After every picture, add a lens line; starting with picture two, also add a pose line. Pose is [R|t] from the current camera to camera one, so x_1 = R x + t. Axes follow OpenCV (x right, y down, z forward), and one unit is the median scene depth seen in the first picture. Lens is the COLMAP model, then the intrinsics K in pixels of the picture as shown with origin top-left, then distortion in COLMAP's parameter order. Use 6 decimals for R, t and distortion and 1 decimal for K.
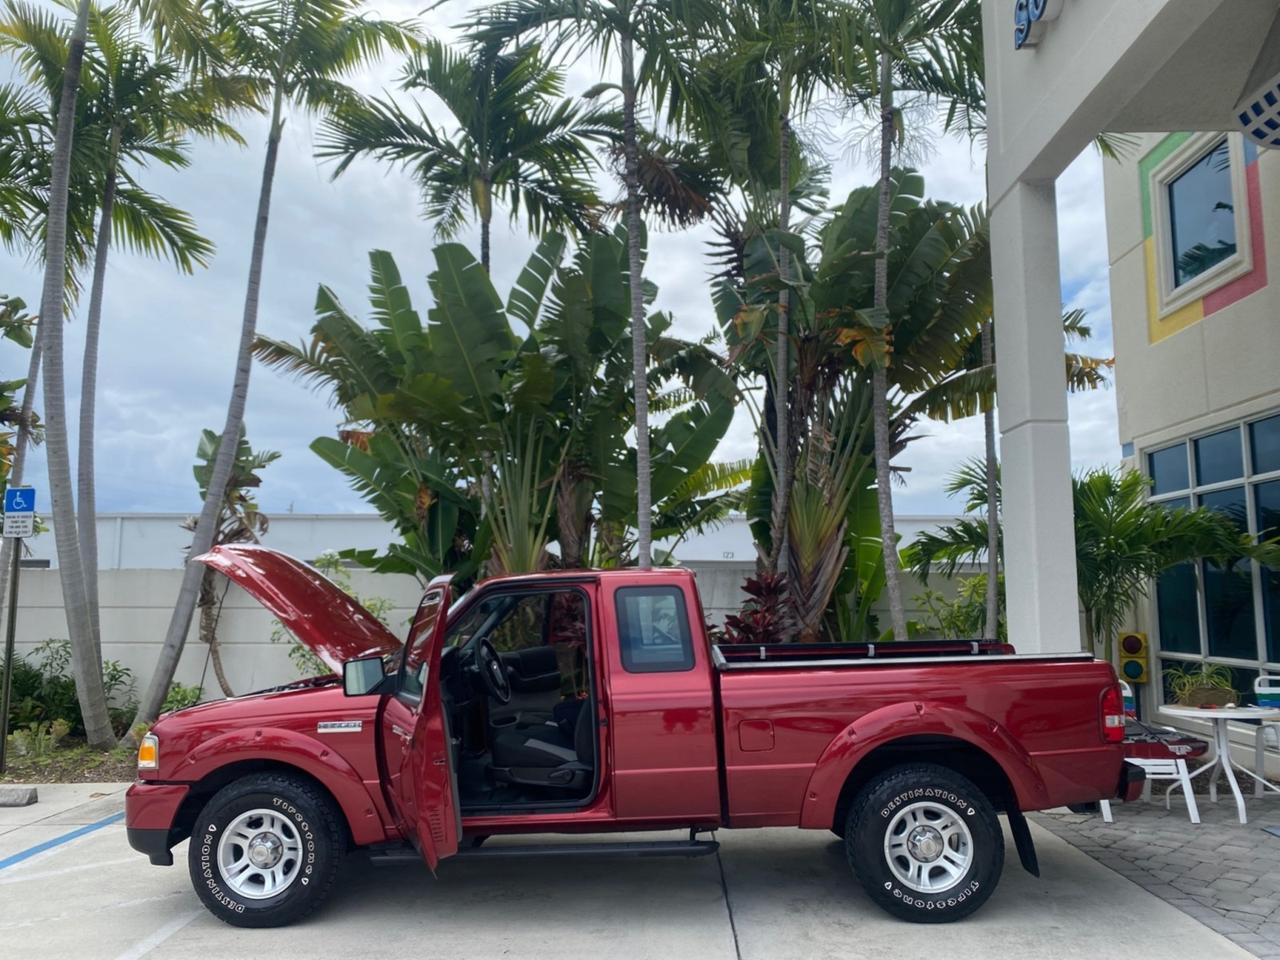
lens RADIAL K [[985.6, 0, 634.9], [0, 985.6, 470.7], [0, 0, 1]] dist [0.023800, -0.023145]
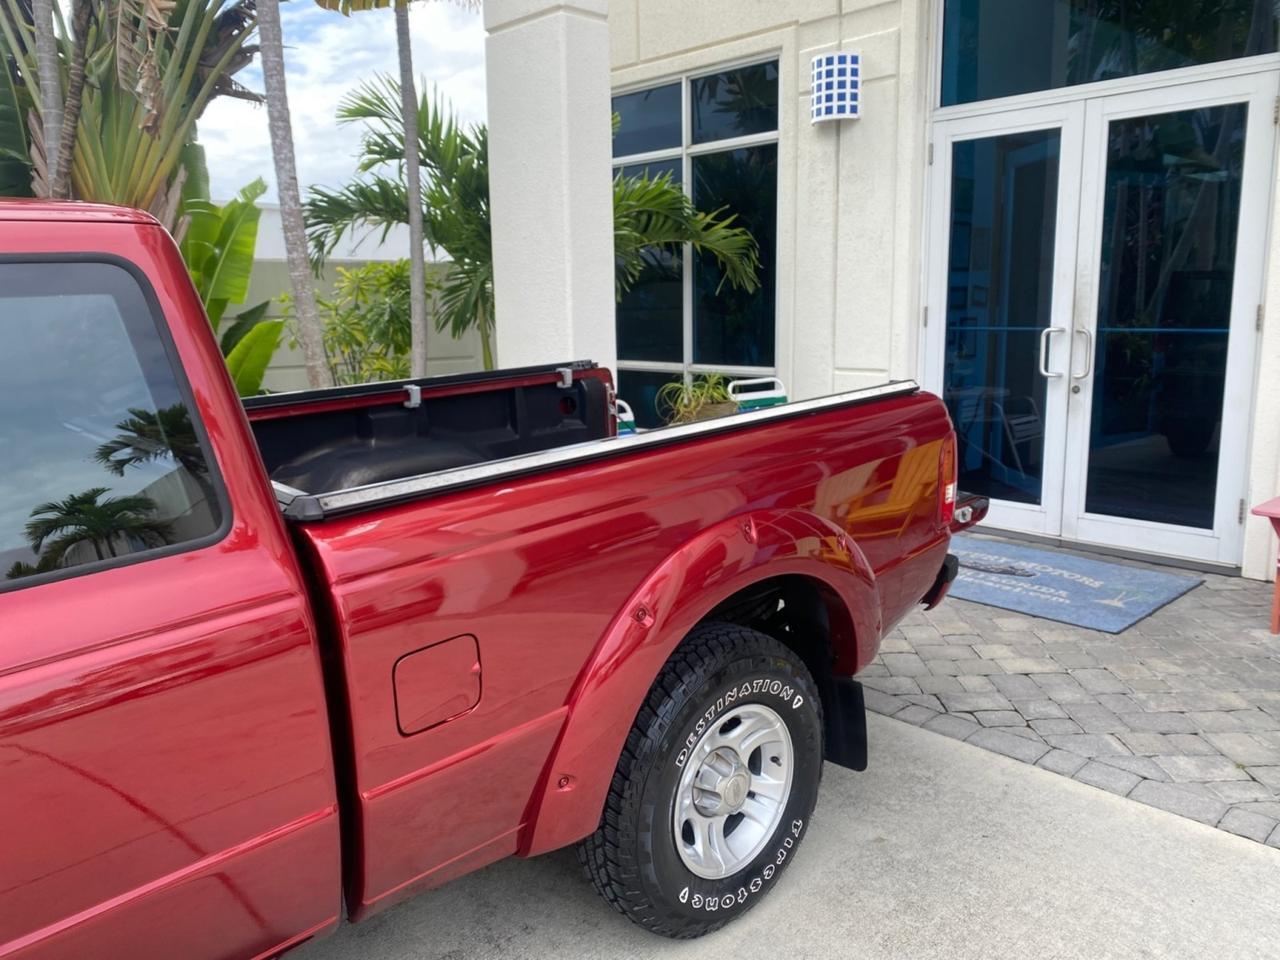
lens RADIAL K [[985.6, 0, 631.6], [0, 985.6, 472.7], [0, 0, 1]] dist [0.023800, -0.023145]
pose [[0.709180, -0.137750, 0.691440, -0.035534], [-0.072557, 0.961260, 0.265922, 0.054238], [-0.701284, -0.238755, 0.671711, 0.414057]]
